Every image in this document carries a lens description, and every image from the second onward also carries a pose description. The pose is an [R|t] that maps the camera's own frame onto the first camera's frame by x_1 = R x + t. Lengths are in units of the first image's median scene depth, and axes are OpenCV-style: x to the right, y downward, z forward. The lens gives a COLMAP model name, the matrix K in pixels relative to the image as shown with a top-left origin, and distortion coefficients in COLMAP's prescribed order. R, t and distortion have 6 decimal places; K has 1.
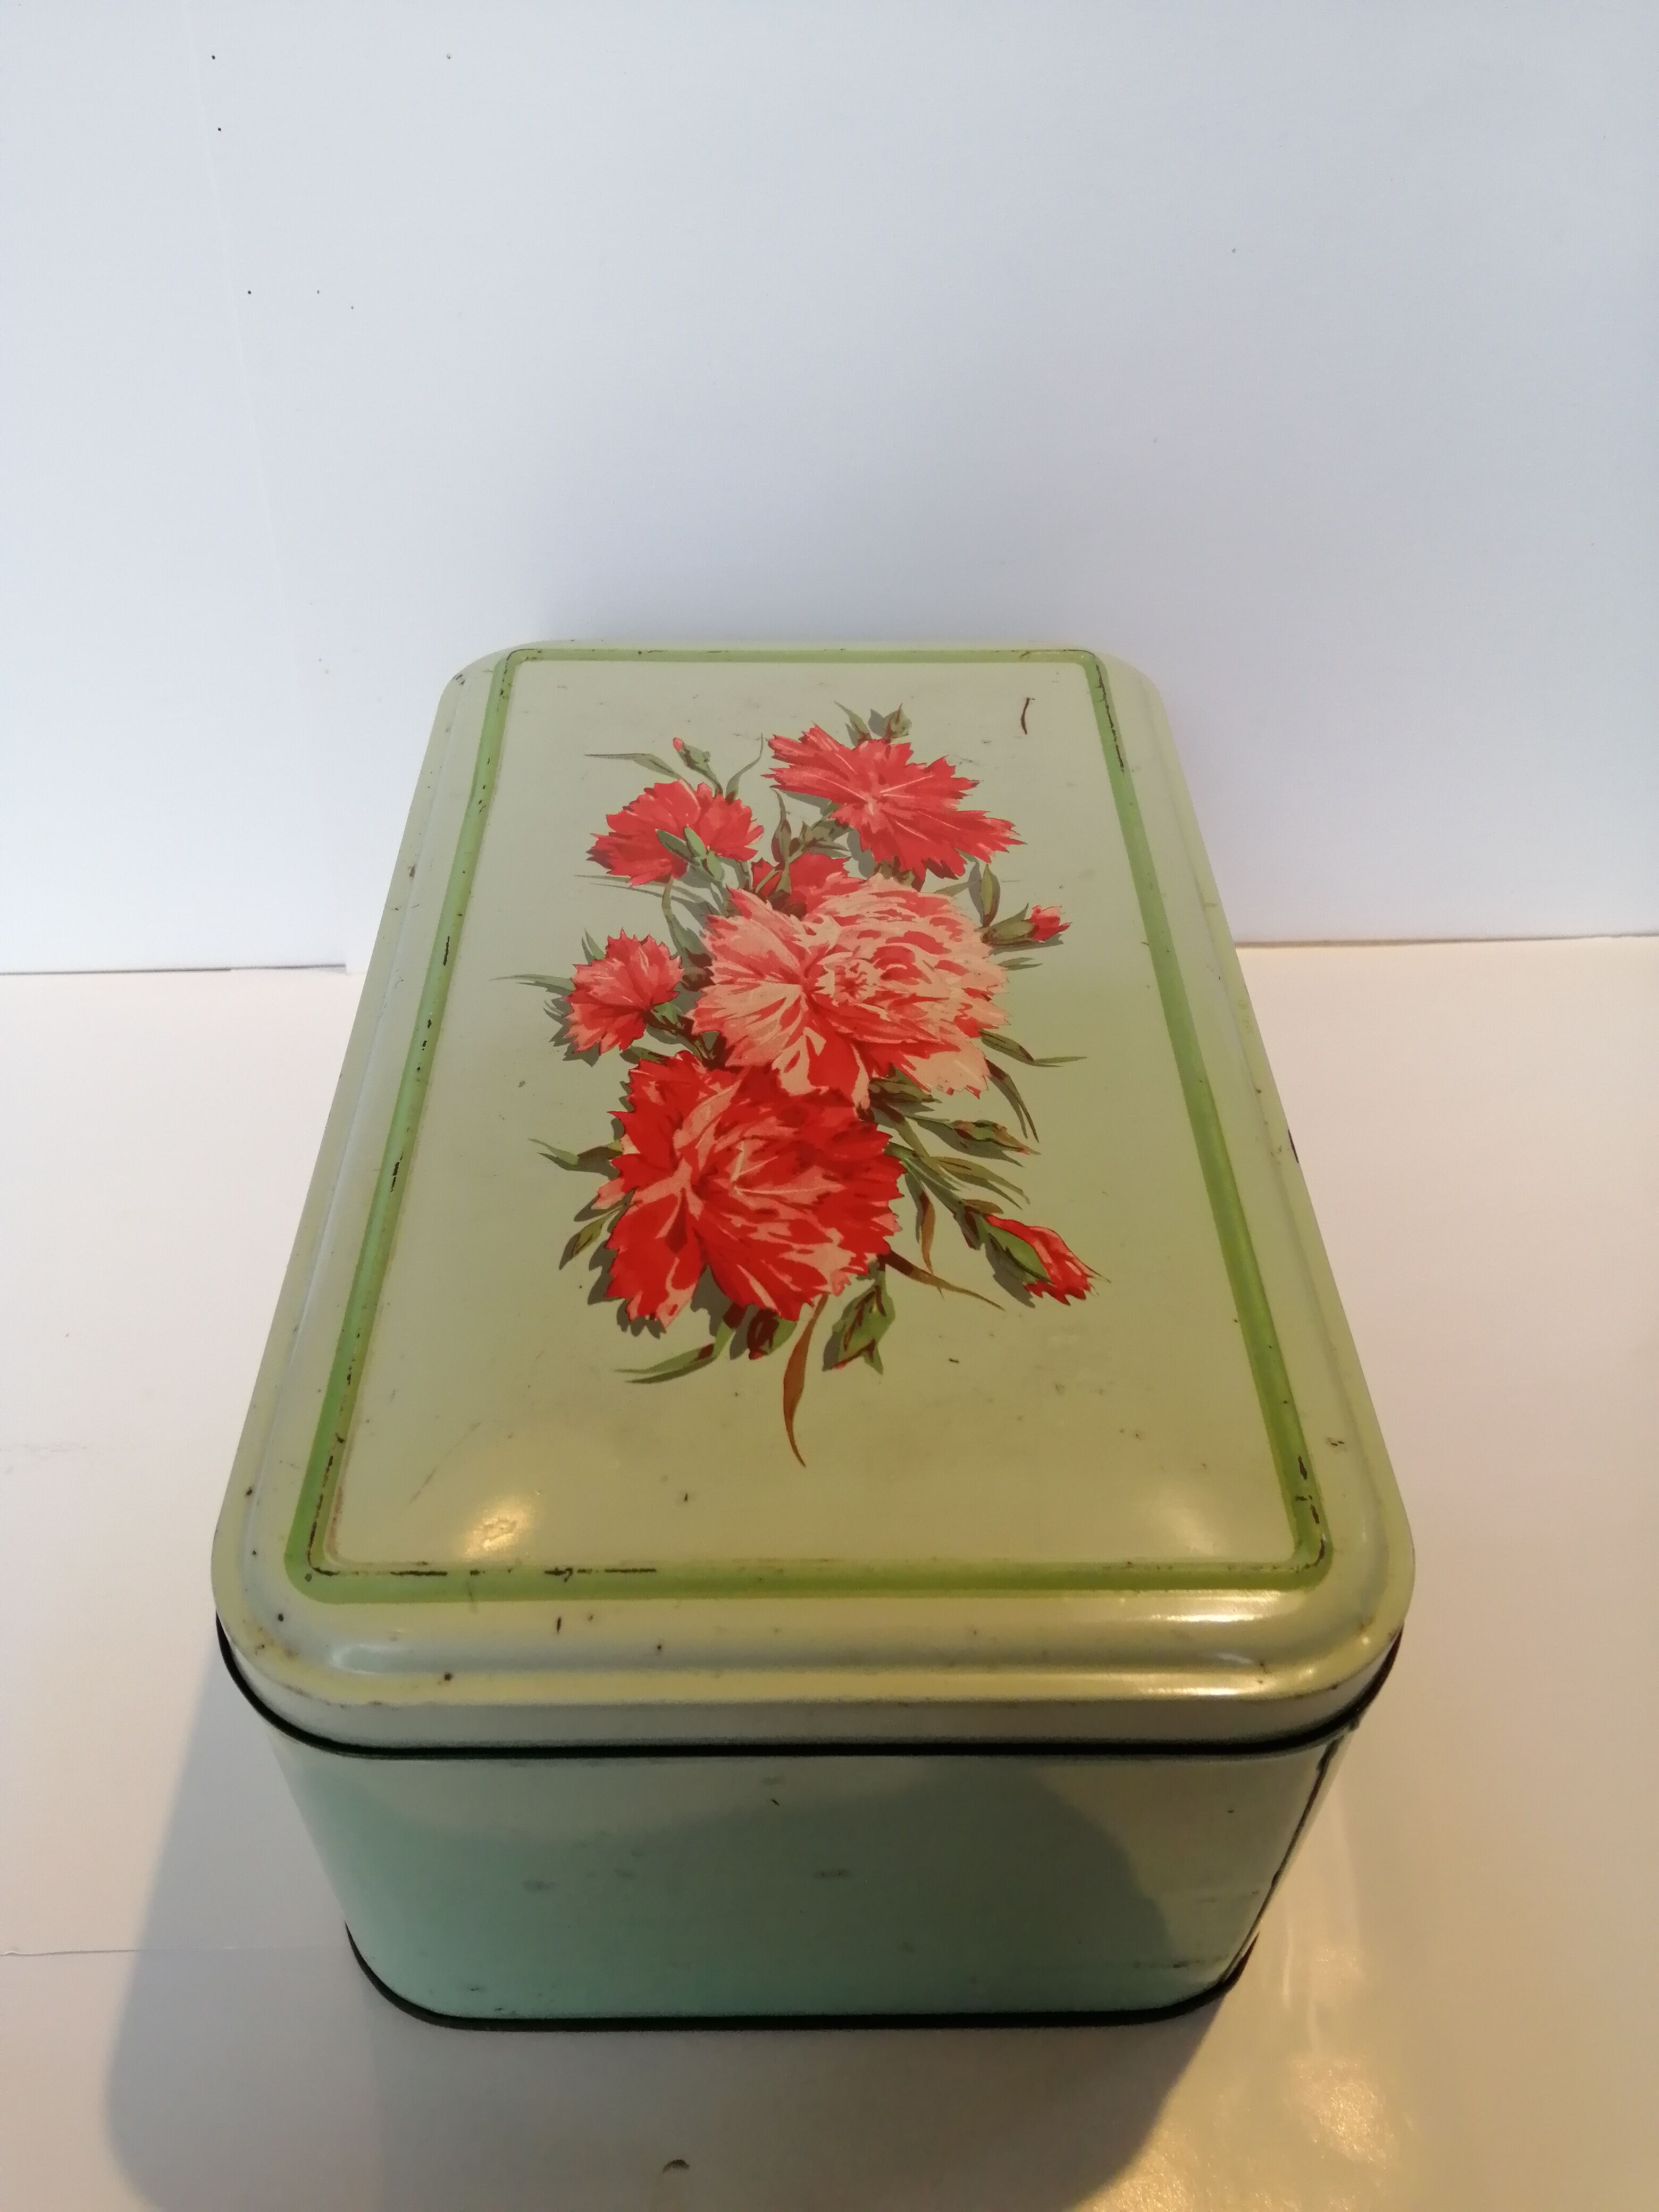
lens RADIAL K [[1757.0, 0, 820.2], [0, 1757.0, 1072.7], [0, 0, 1]] dist [0.182677, -0.369291]
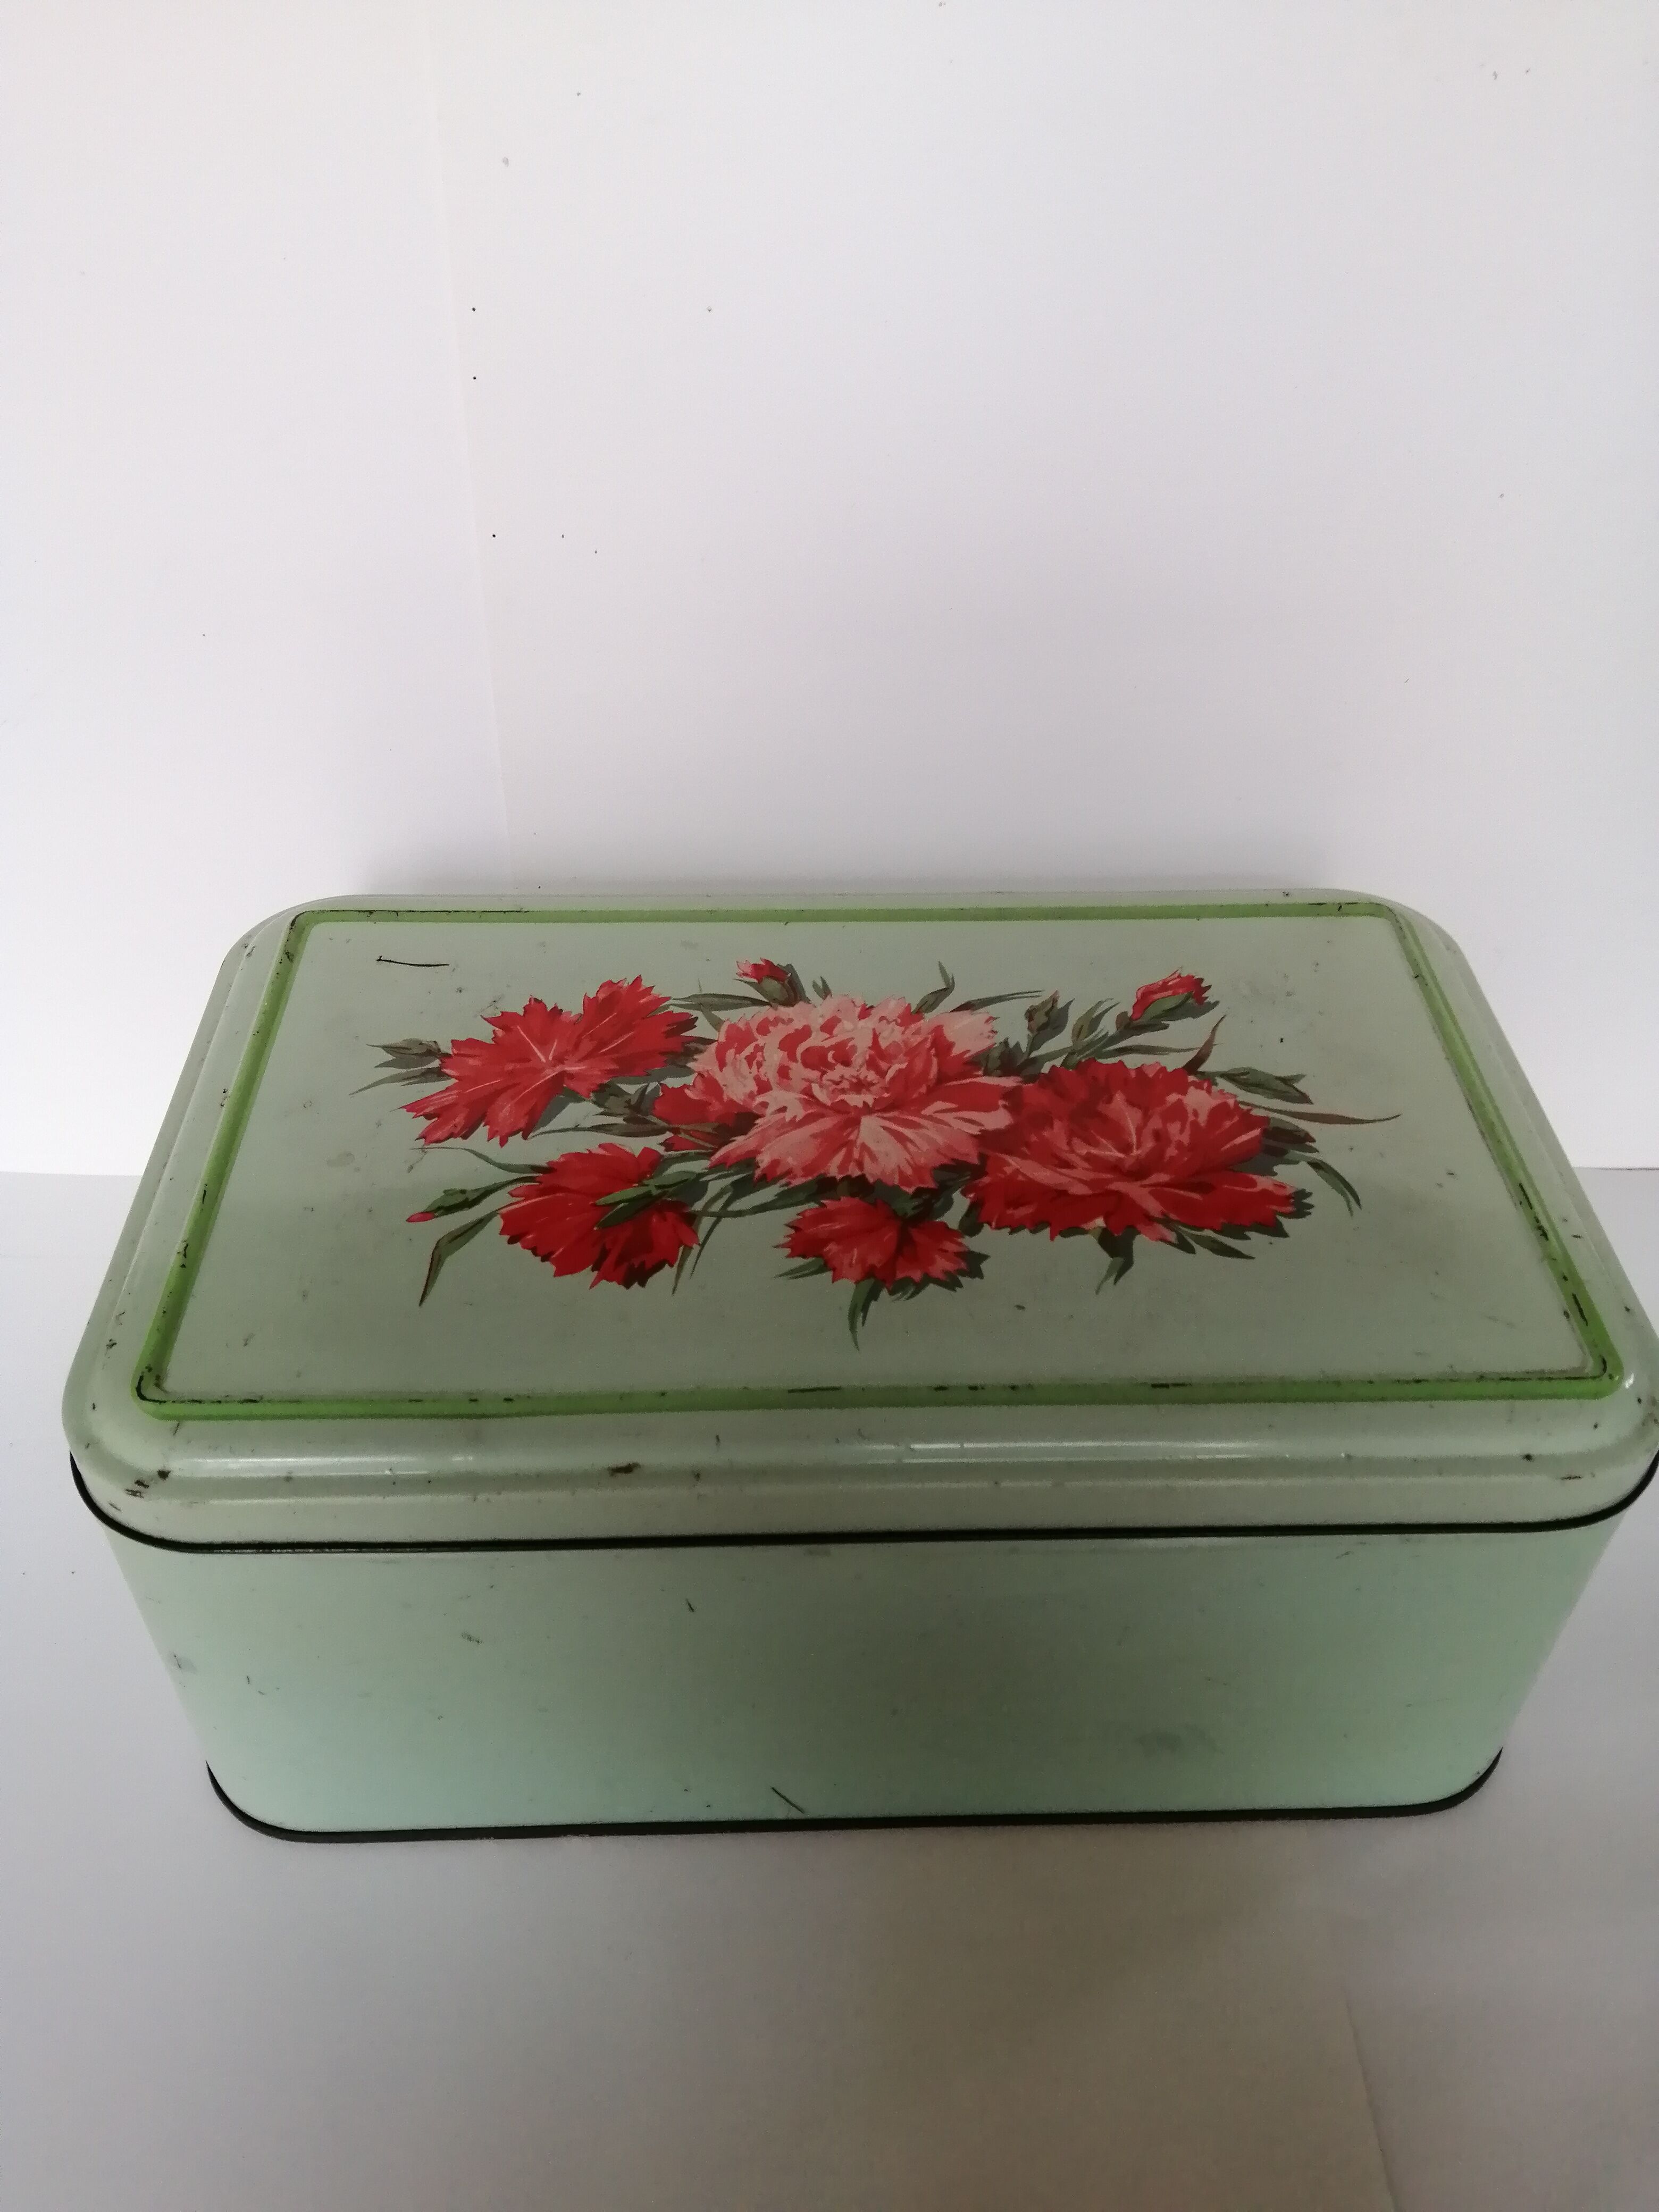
lens RADIAL K [[1757.0, 0, 820.2], [0, 1757.0, 1072.7], [0, 0, 1]] dist [0.182677, -0.369291]
pose [[-0.011345, -0.664498, 0.747204, -0.806259], [0.671181, 0.548843, 0.498284, -0.625751], [-0.741207, 0.507162, 0.439772, 0.558504]]
